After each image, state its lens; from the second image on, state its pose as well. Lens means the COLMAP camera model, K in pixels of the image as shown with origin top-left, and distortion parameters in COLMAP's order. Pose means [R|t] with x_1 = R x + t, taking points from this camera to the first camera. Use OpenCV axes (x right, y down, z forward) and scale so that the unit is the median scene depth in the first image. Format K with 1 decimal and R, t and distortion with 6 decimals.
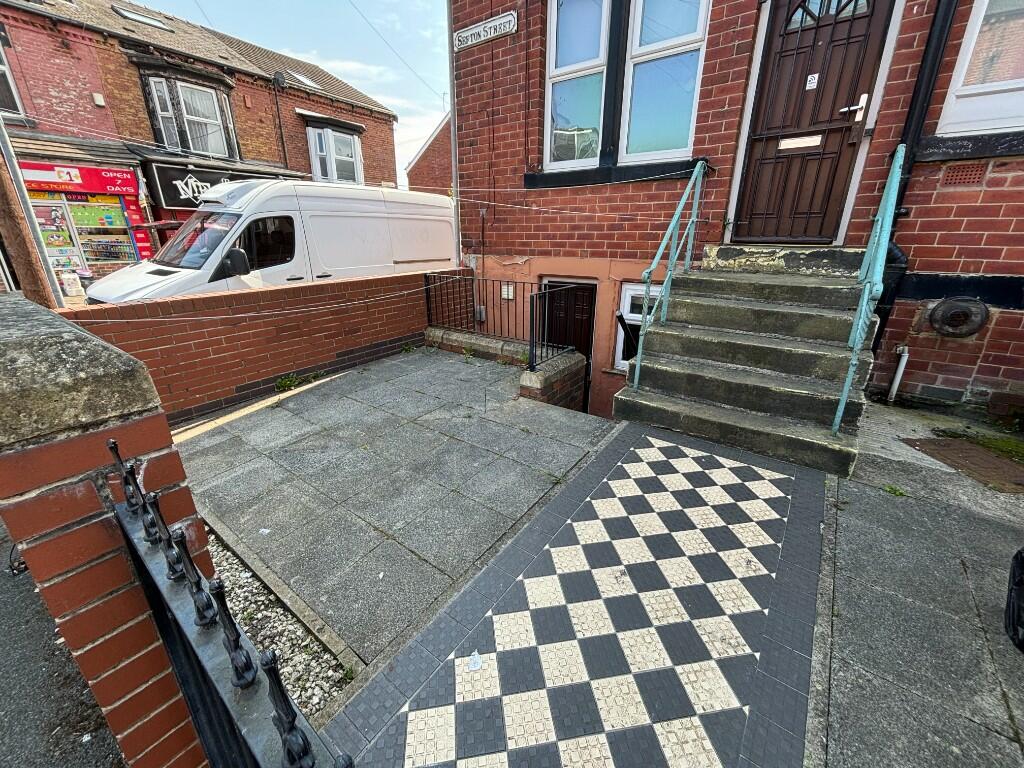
lens RADIAL K [[412.3, 0, 503.6], [0, 412.3, 381.7], [0, 0, 1]] dist [0.000703, 0.000370]
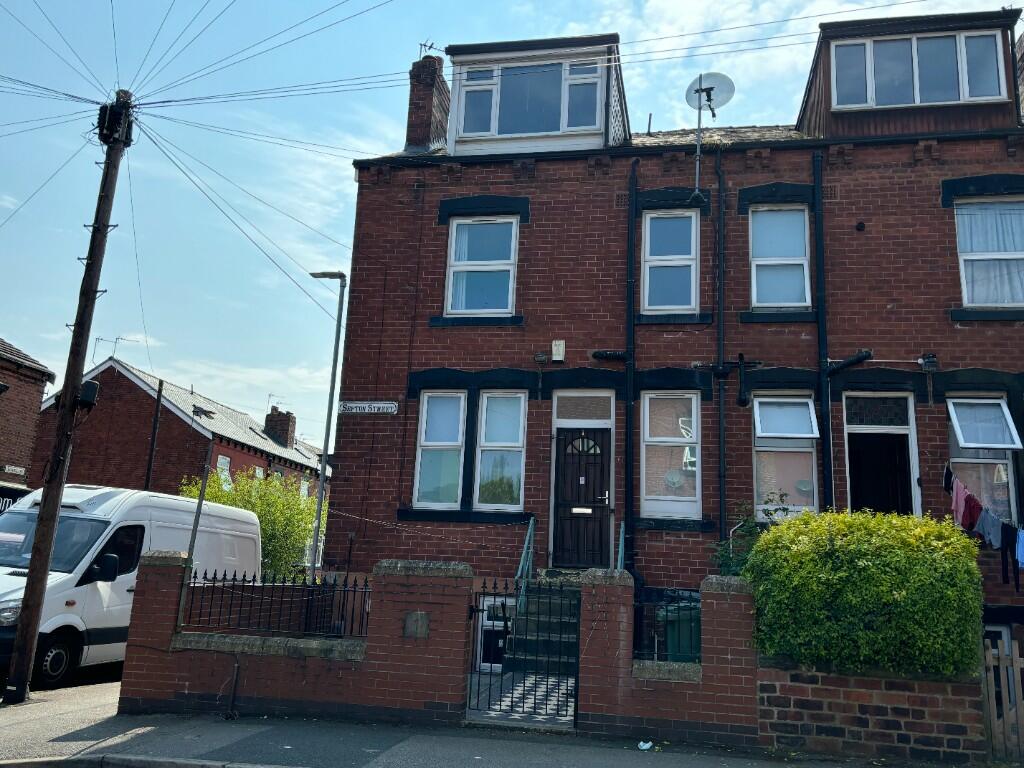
lens RADIAL K [[859.1, 0, 511.1], [0, 859.1, 380.8], [0, 0, 1]] dist [0.046600, 0.002131]
pose [[0.897700, 0.142021, 0.417090, -0.967685], [0.104104, 0.851457, -0.513988, 0.666444], [-0.428132, 0.504828, 0.749568, -1.589611]]
